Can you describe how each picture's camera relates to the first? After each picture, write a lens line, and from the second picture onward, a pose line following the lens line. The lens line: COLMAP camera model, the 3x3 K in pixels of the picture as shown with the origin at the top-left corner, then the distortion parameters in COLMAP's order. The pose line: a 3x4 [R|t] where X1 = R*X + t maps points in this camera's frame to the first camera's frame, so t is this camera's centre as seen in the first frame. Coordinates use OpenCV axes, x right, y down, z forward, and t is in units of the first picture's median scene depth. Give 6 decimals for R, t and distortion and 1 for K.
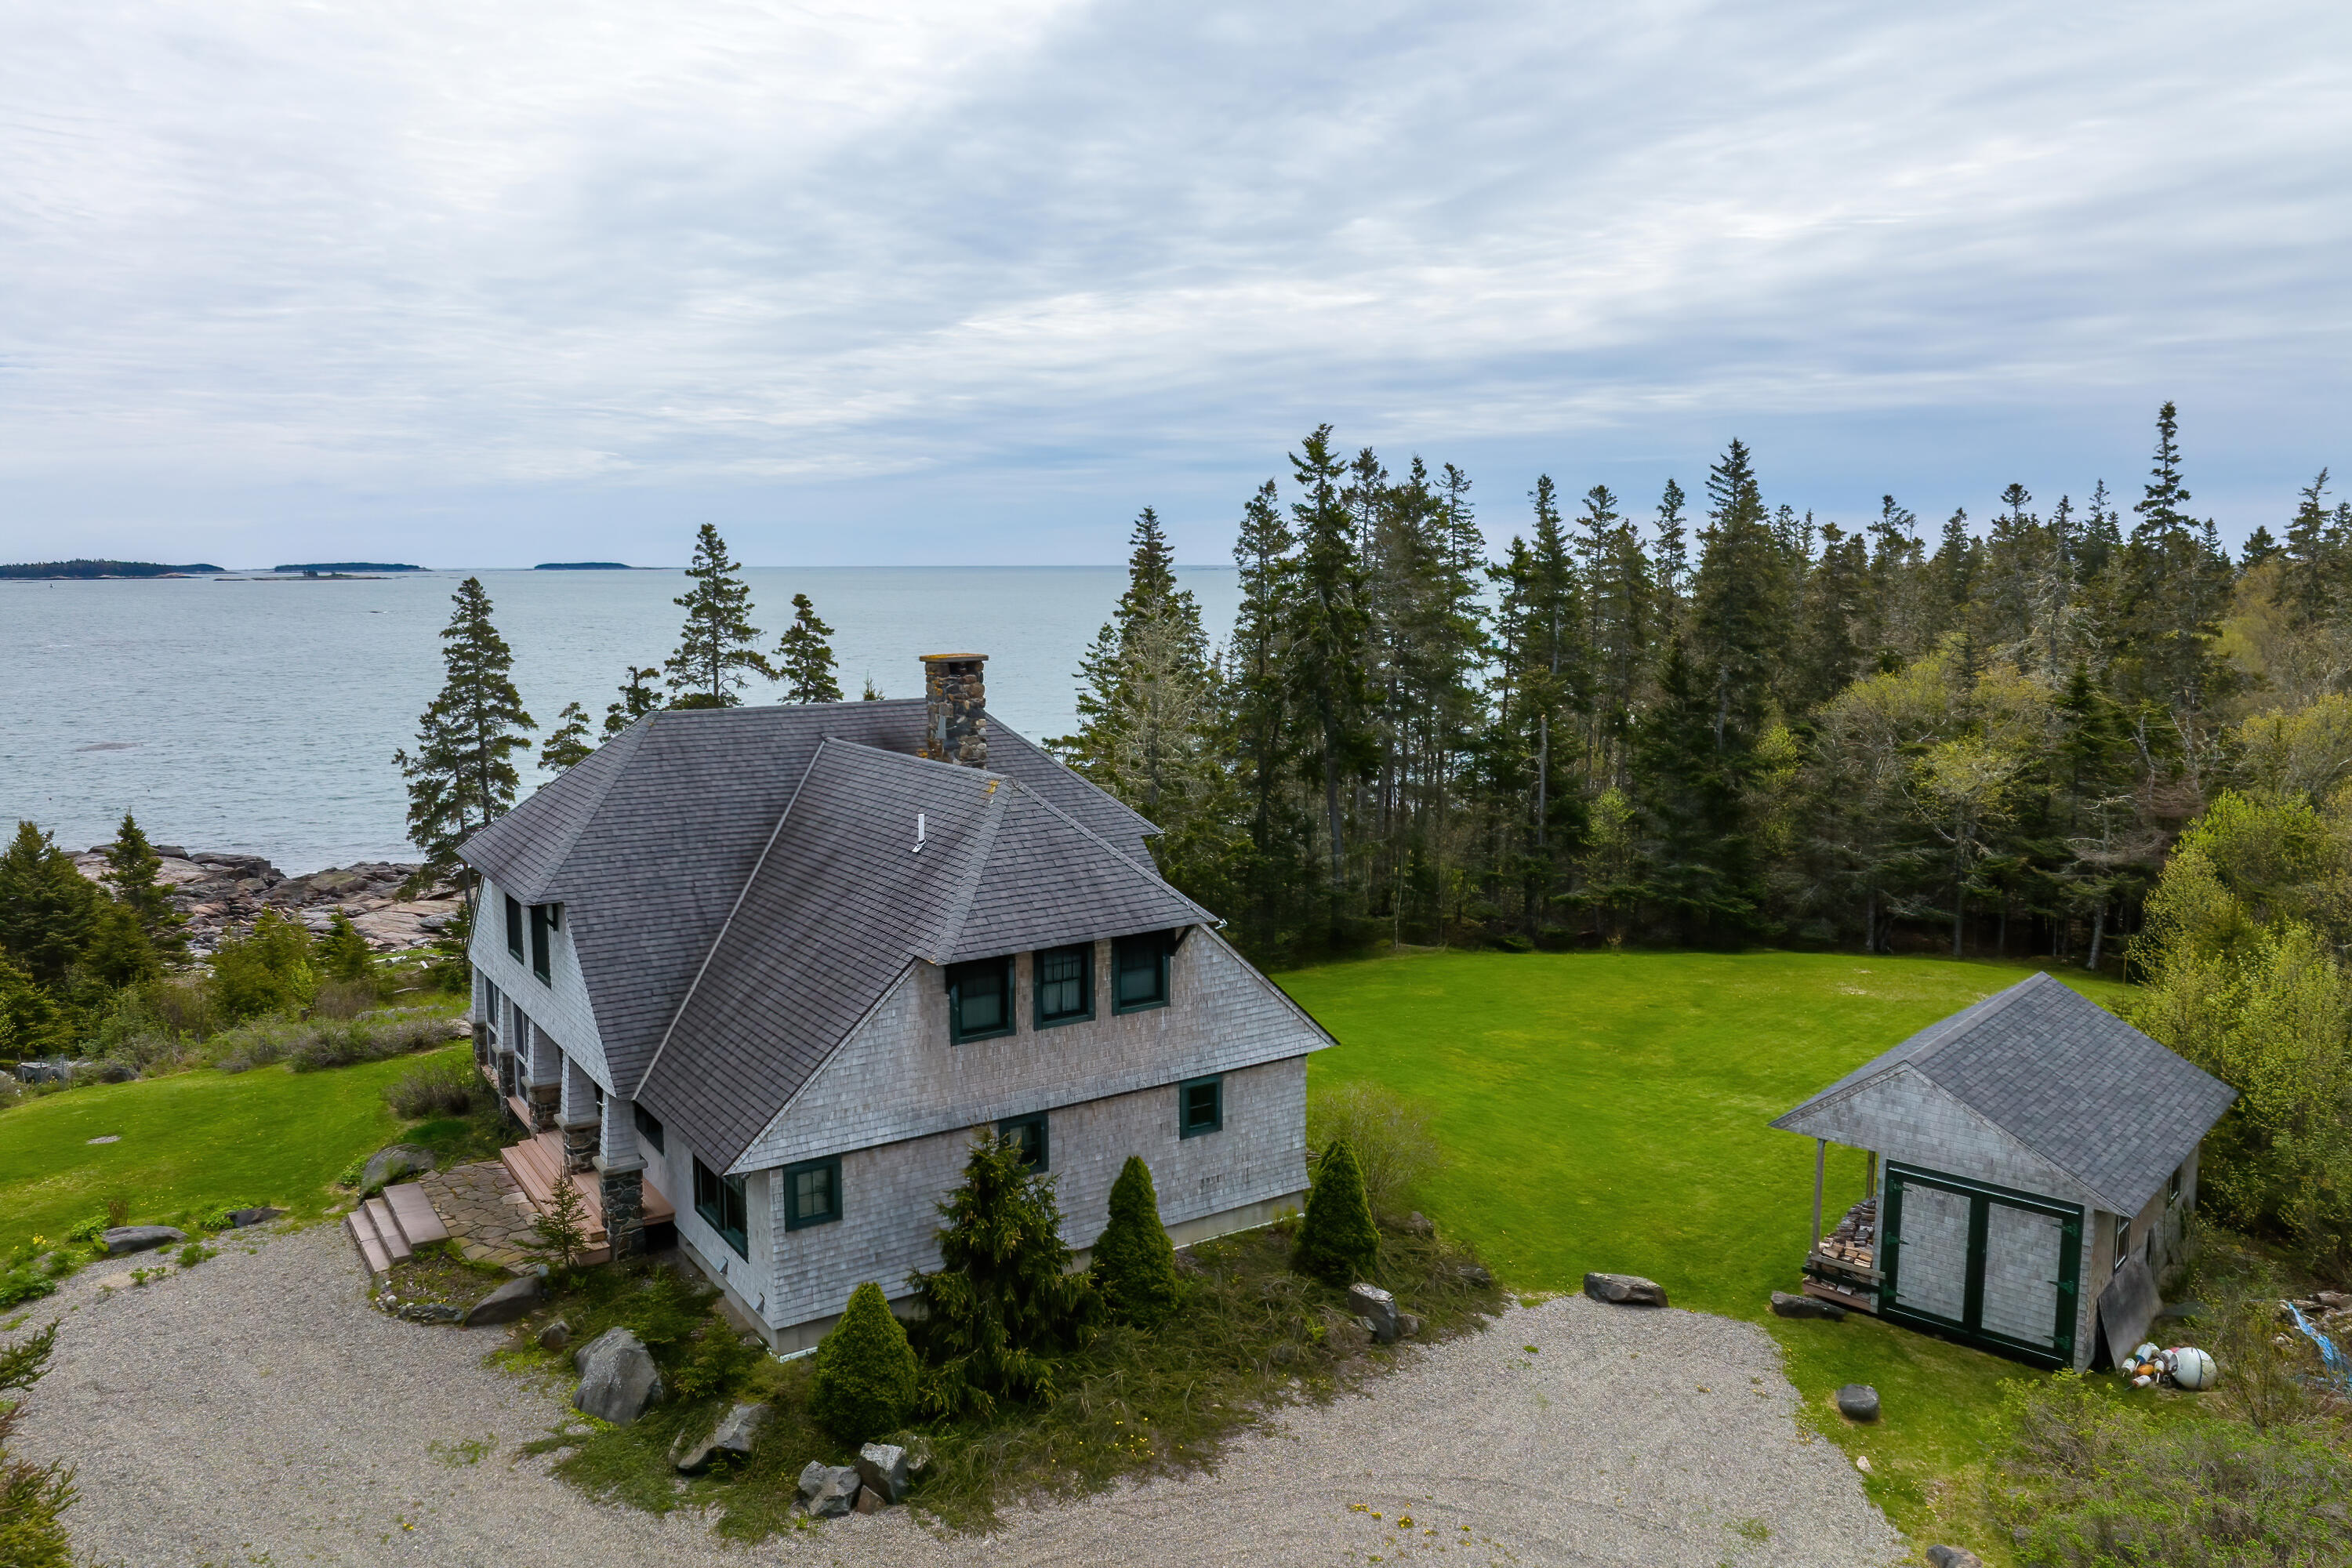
lens RADIAL K [[1588.5, 0, 1156.8], [0, 1588.5, 790.1], [0, 0, 1]] dist [0.027801, -0.006194]
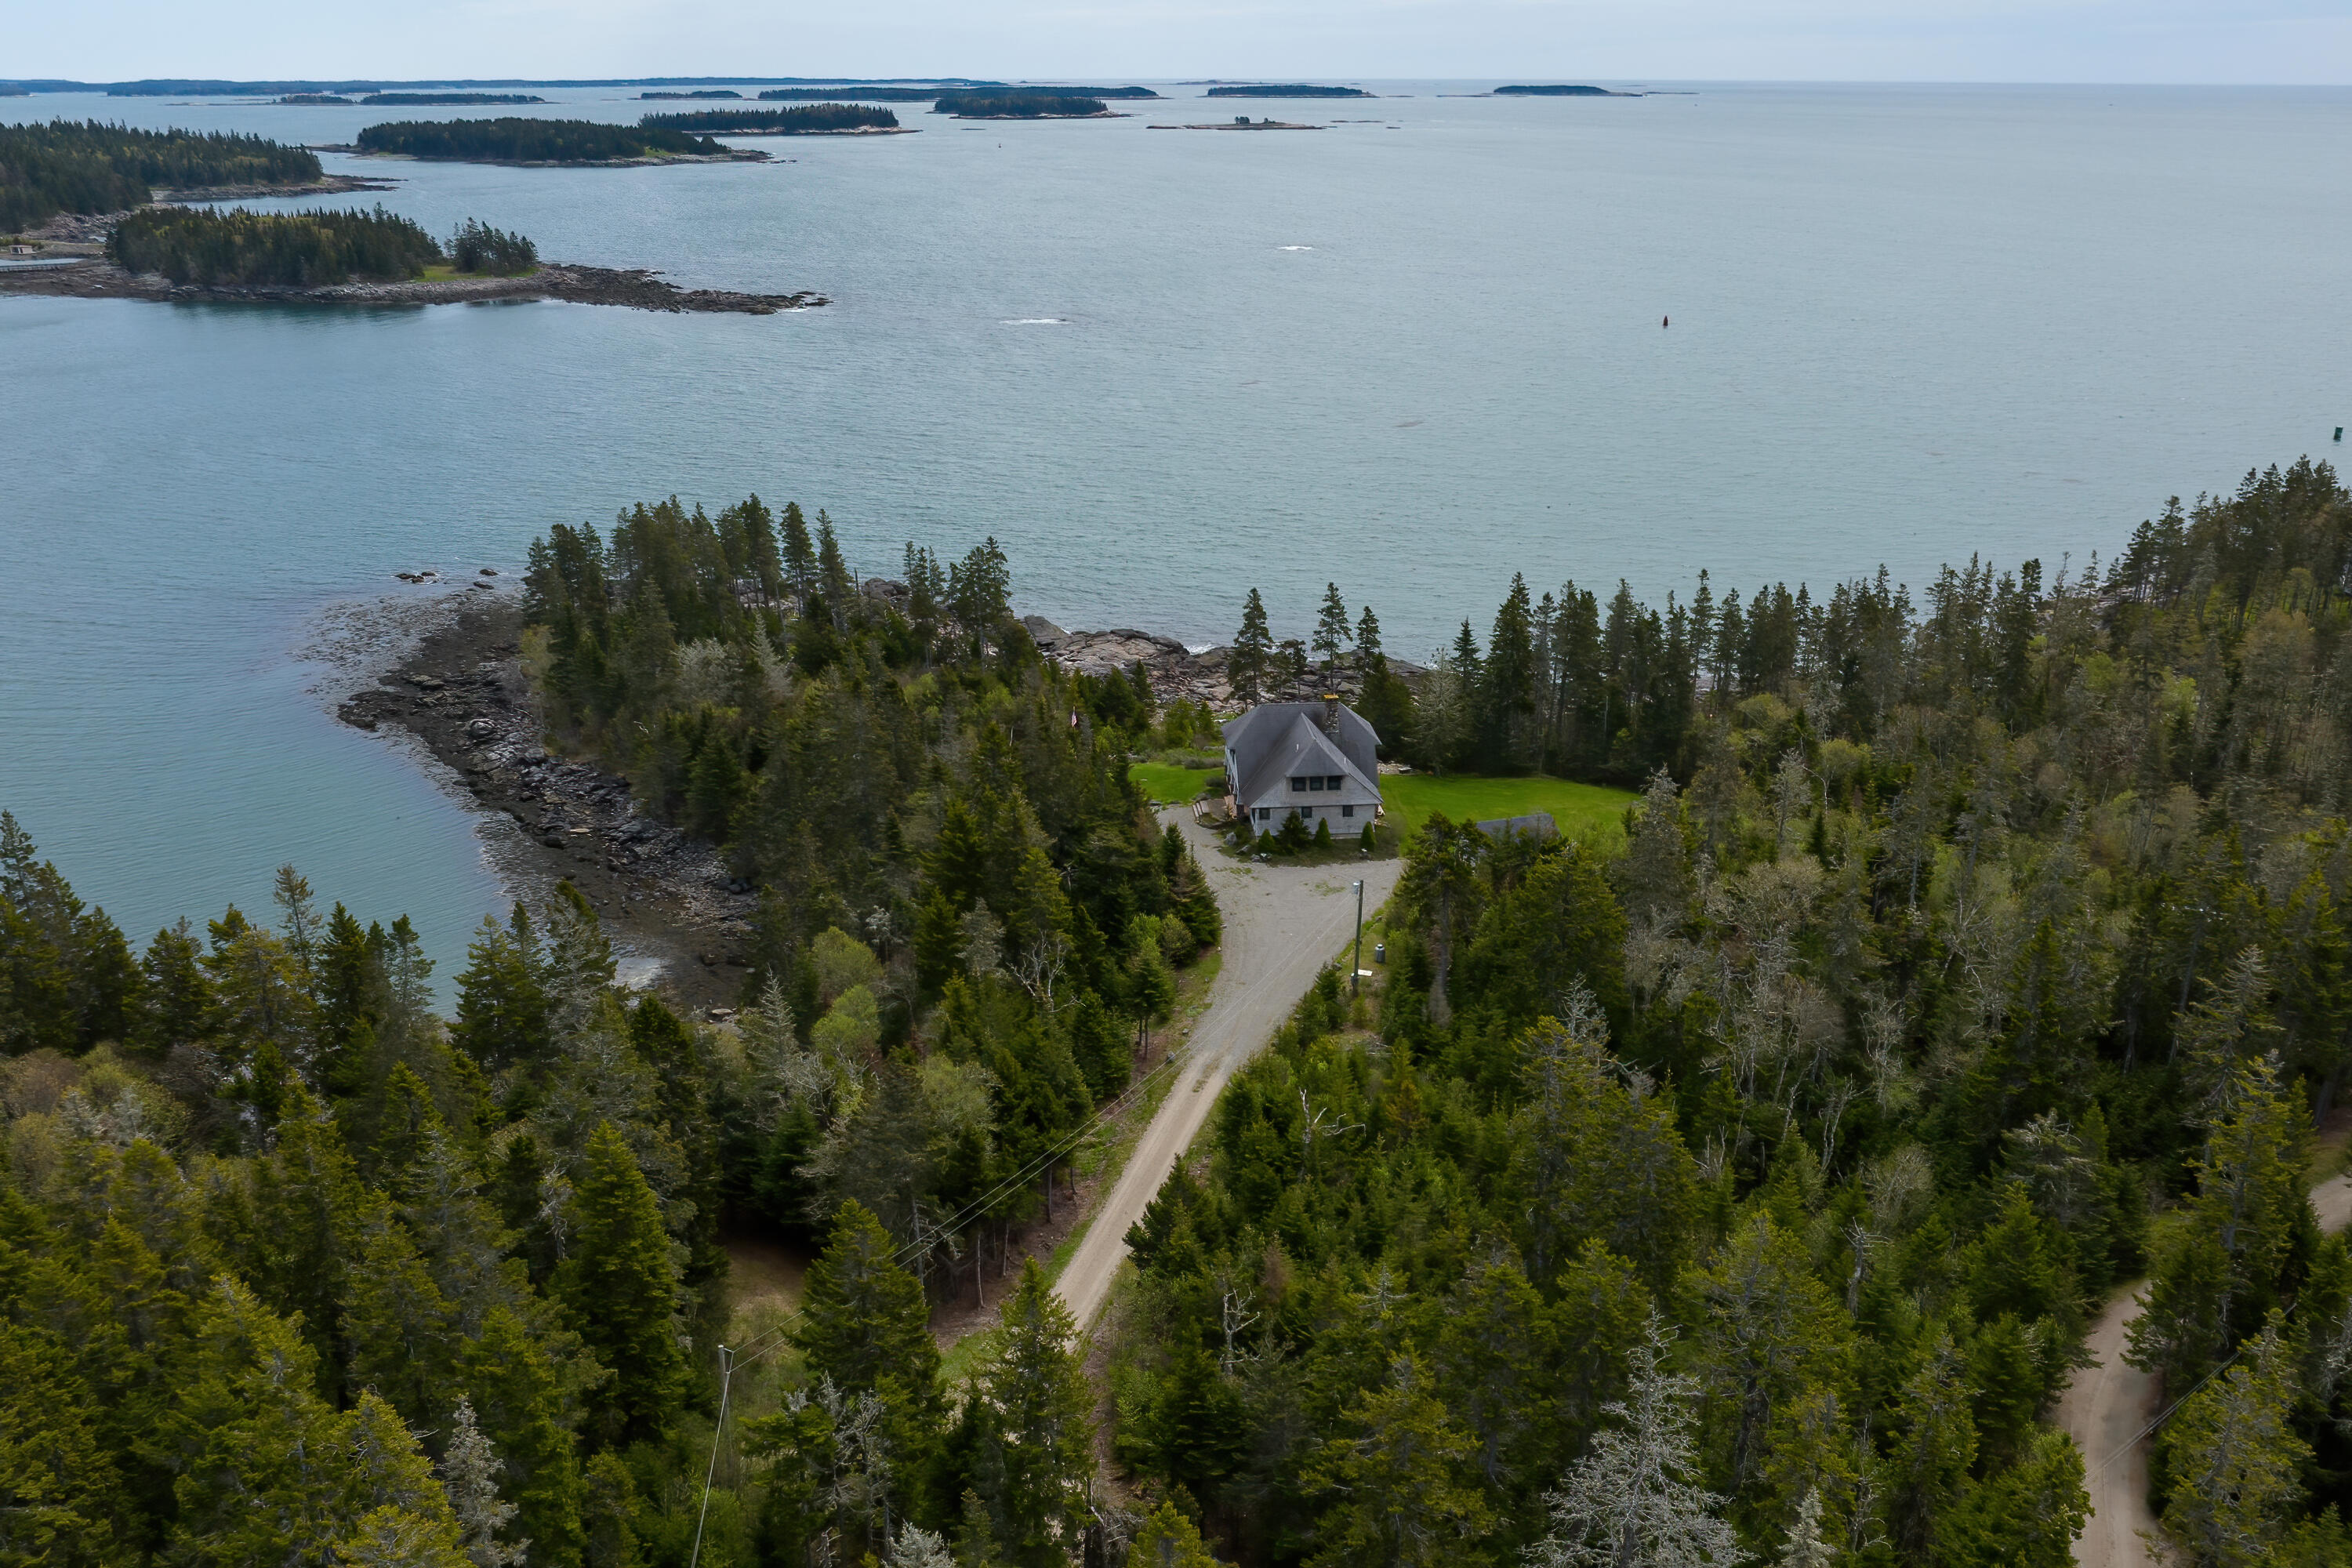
lens RADIAL K [[1588.5, 0, 1175.6], [0, 1588.5, 784.9], [0, 0, 1]] dist [0.027801, -0.006194]
pose [[0.869603, 0.152727, -0.469537, 1.716940], [-0.061872, 0.977169, 0.203255, -0.777031], [0.489860, -0.147700, 0.859198, -3.182770]]
